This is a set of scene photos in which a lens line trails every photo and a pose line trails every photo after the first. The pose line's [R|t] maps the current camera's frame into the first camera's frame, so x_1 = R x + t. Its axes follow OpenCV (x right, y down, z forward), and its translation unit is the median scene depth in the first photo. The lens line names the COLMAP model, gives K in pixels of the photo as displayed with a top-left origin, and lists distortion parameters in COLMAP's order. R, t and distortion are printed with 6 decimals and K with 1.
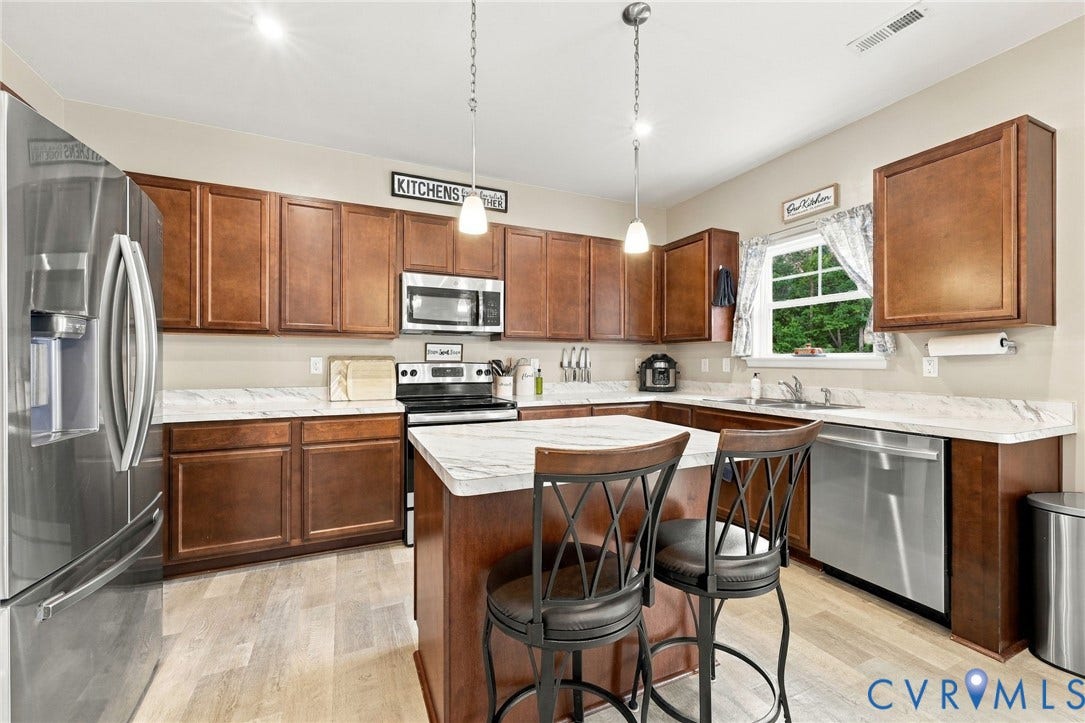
lens RADIAL K [[439.9, 0, 545.6], [0, 439.9, 362.5], [0, 0, 1]] dist [0.003153, 0.000149]
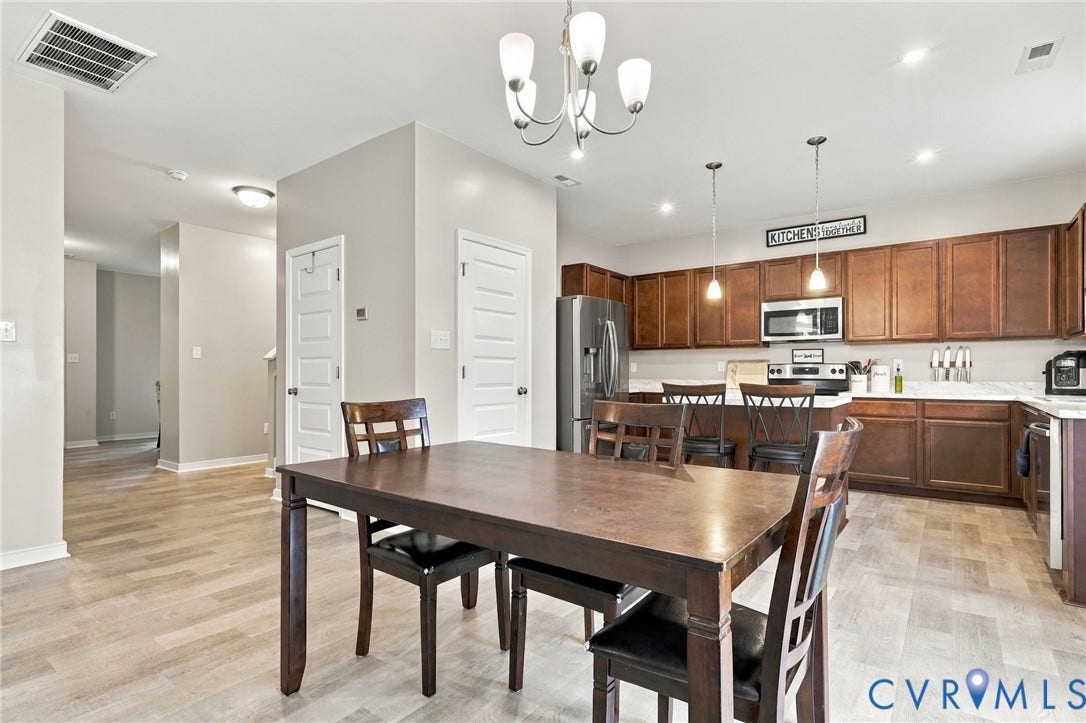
lens RADIAL K [[550.8, 0, 544.0], [0, 550.8, 369.4], [0, 0, 1]] dist [0.000069, -0.000032]
pose [[0.476105, -0.008363, -0.879349, 0.841223], [-0.002294, 0.999940, -0.010753, 0.036607], [0.879386, 0.007137, 0.476057, -0.465541]]
